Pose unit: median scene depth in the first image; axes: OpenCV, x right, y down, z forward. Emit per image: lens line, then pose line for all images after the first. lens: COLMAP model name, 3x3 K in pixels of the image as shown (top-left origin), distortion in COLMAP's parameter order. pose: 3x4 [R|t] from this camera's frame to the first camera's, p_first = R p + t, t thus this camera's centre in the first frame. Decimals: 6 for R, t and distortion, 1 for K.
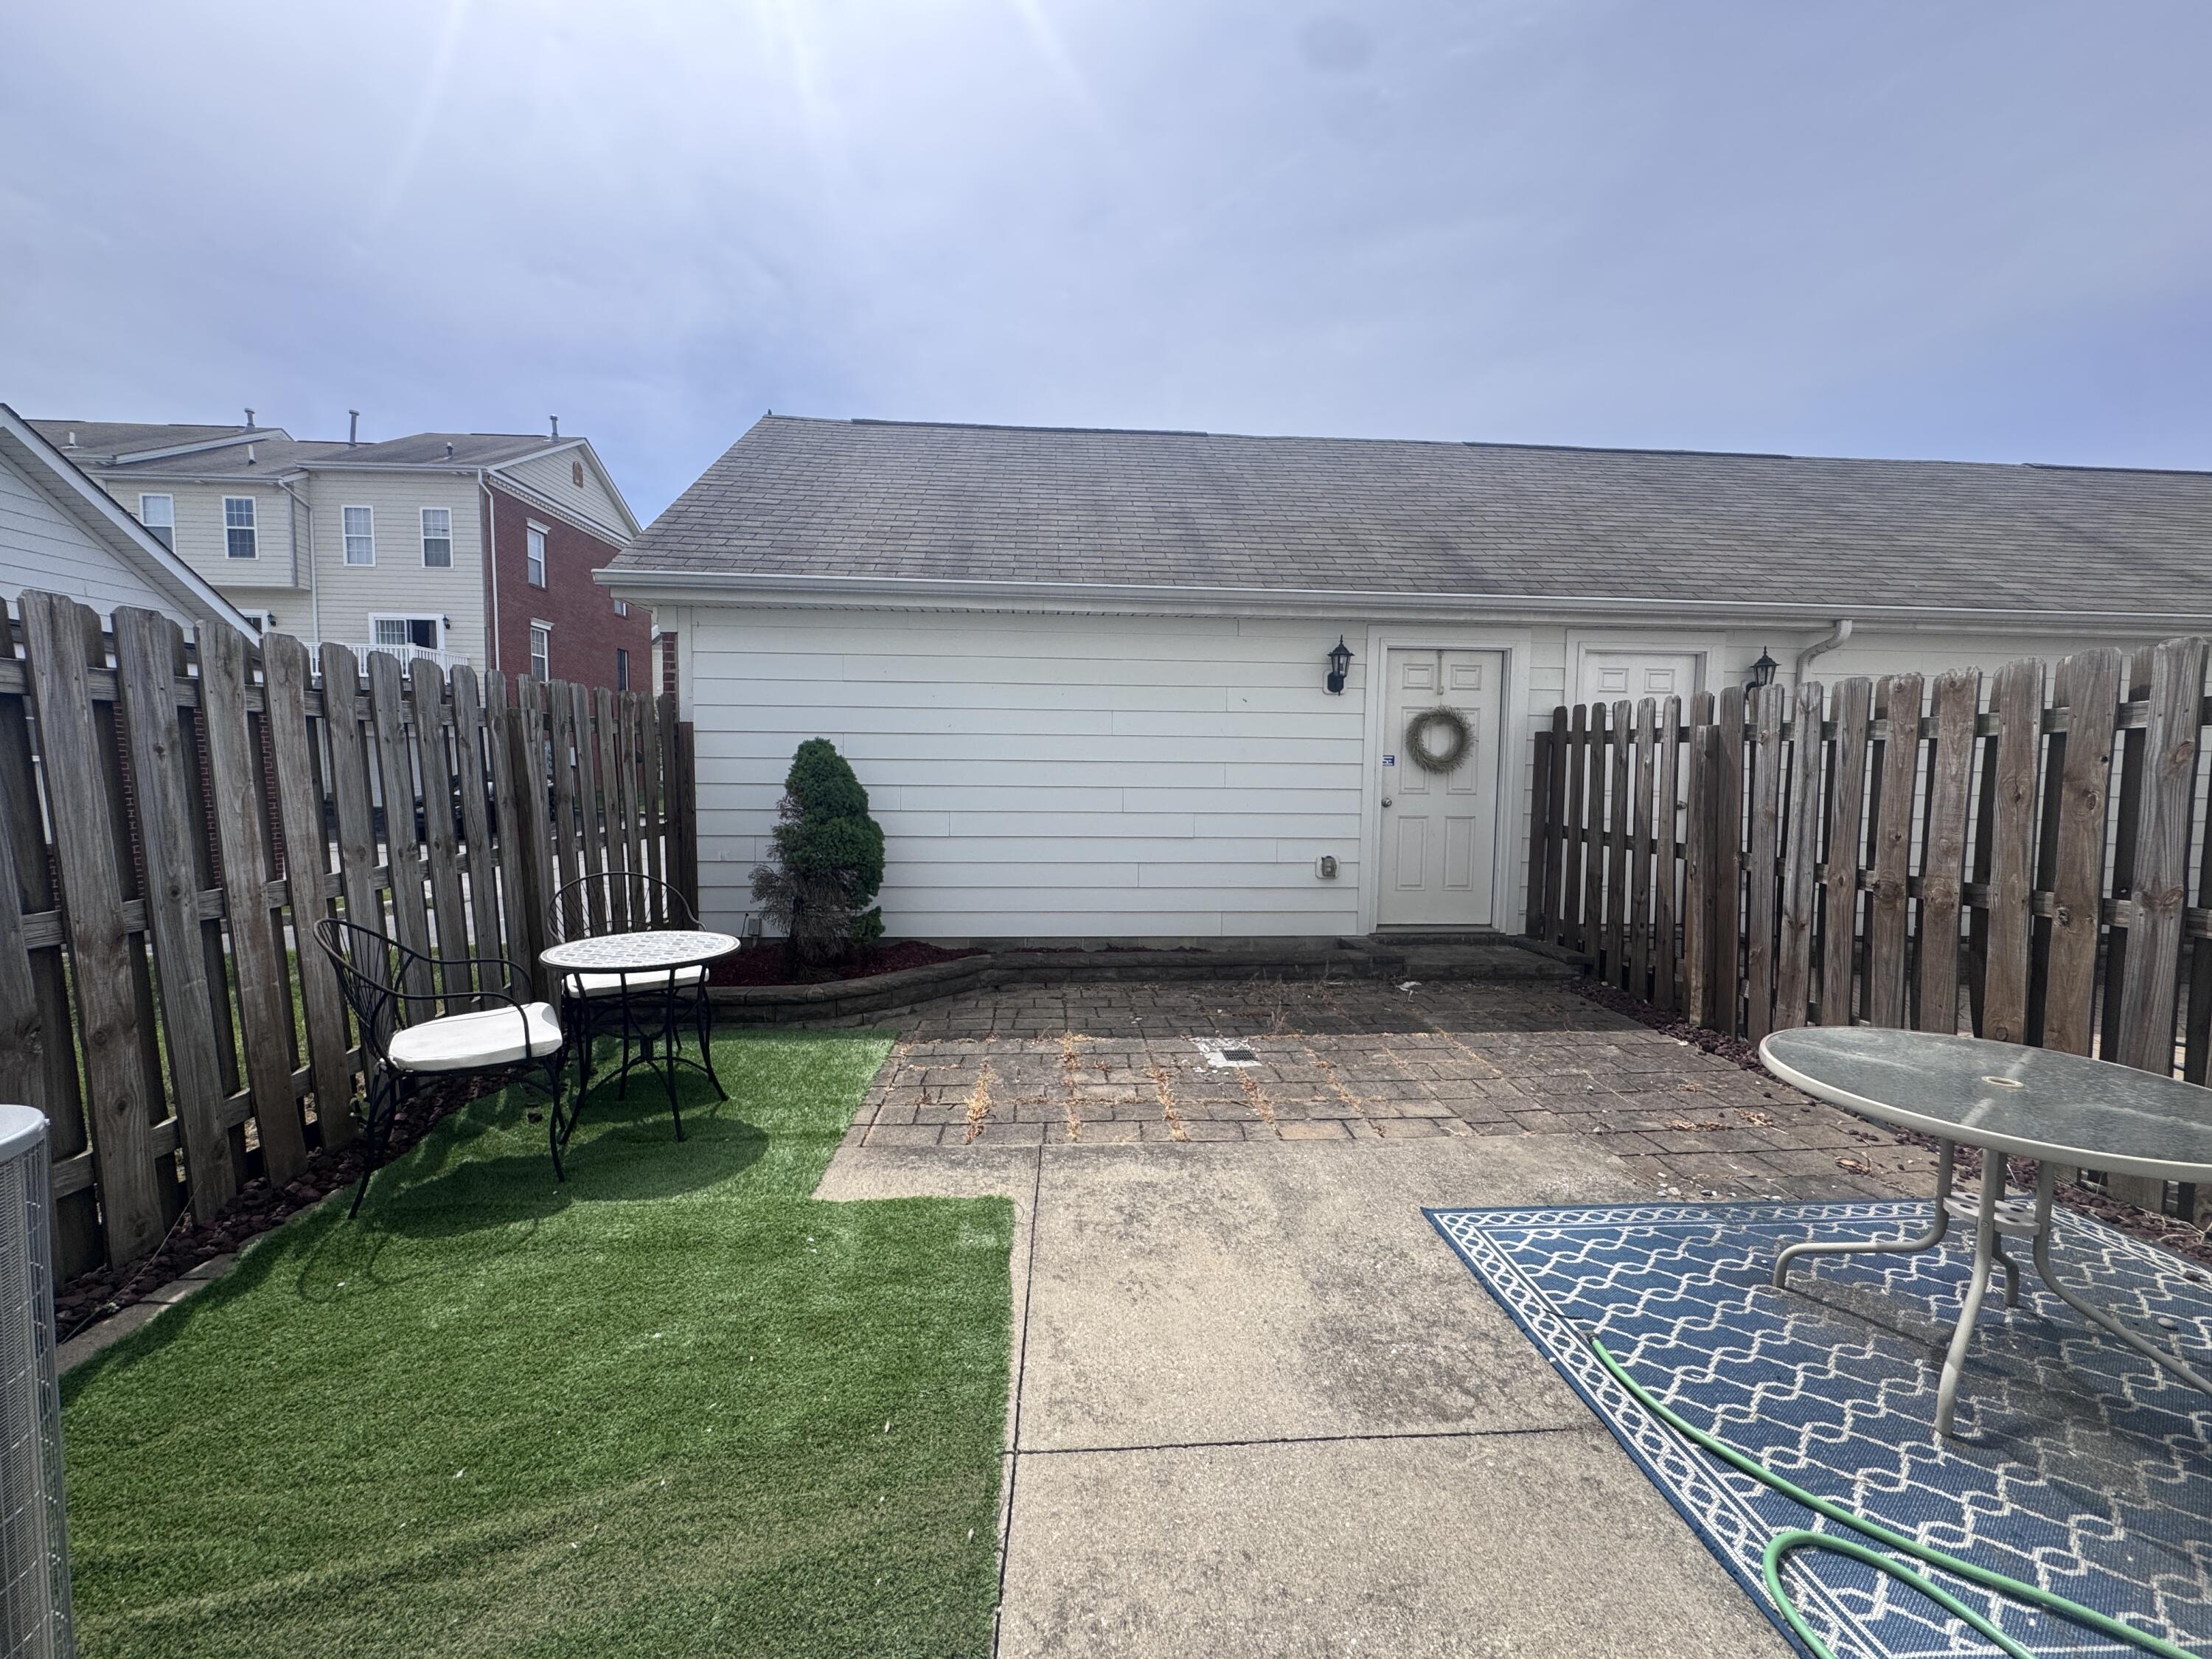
lens RADIAL K [[882.2, 0, 1101.7], [0, 882.2, 816.2], [0, 0, 1]] dist [-0.001978, 0.000023]
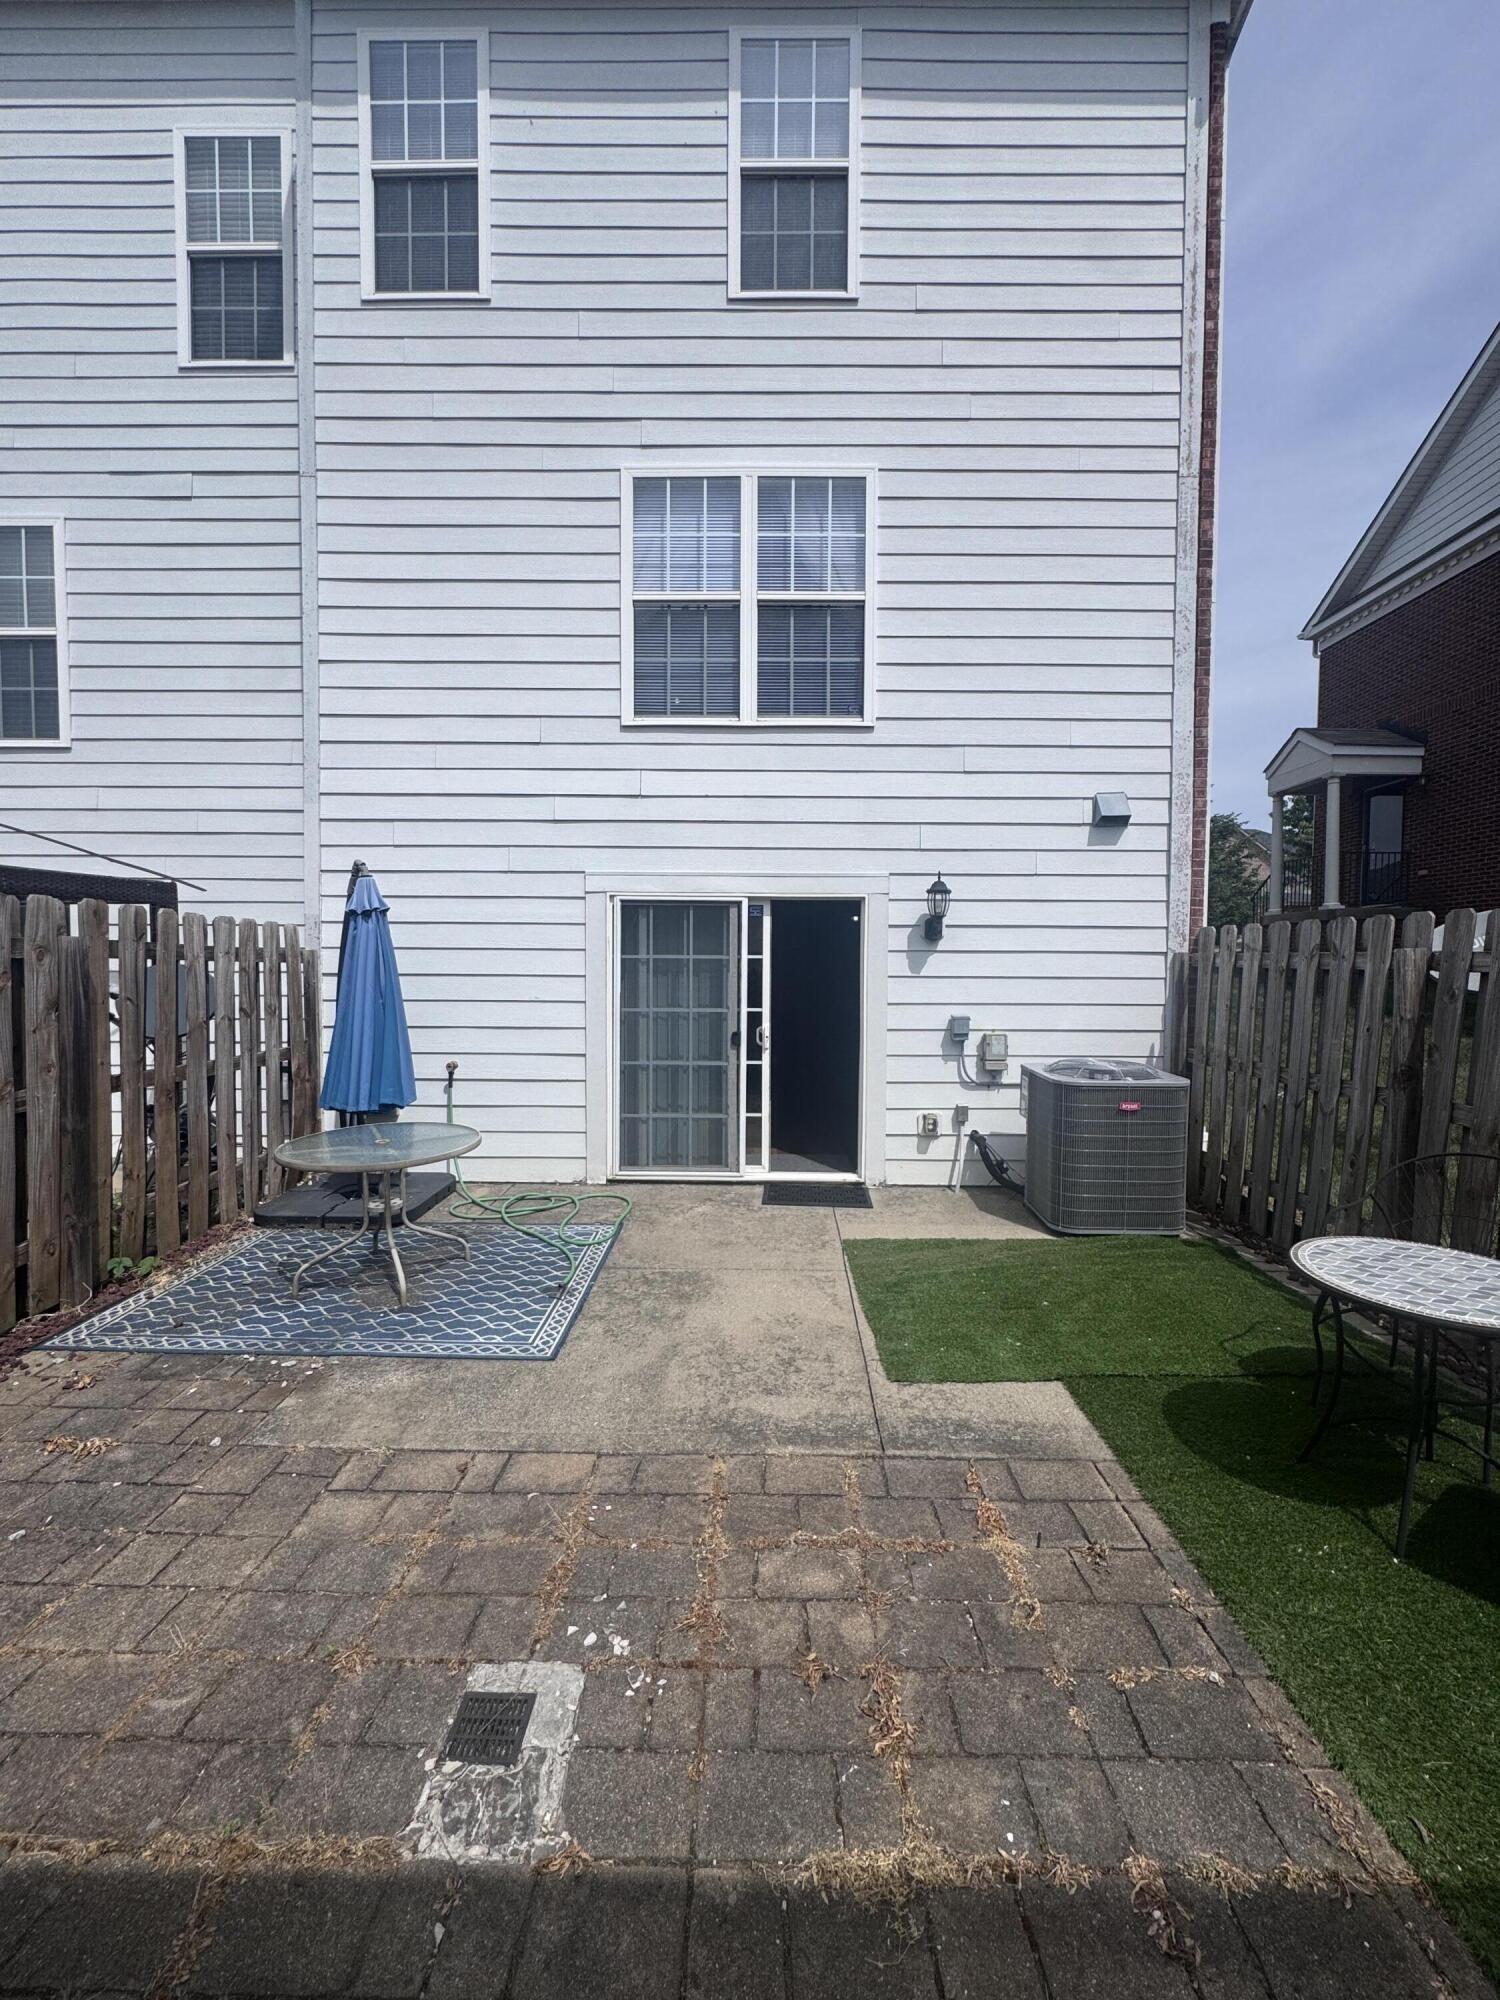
lens RADIAL K [[797.7, 0, 753.6], [0, 797.7, 993.2], [0, 0, 1]] dist [-0.001978, 0.000023]
pose [[-0.997602, -0.022366, 0.065503, 0.021570], [-0.016313, 0.995668, 0.091539, -0.178112], [-0.067266, 0.090251, -0.993645, 2.102180]]
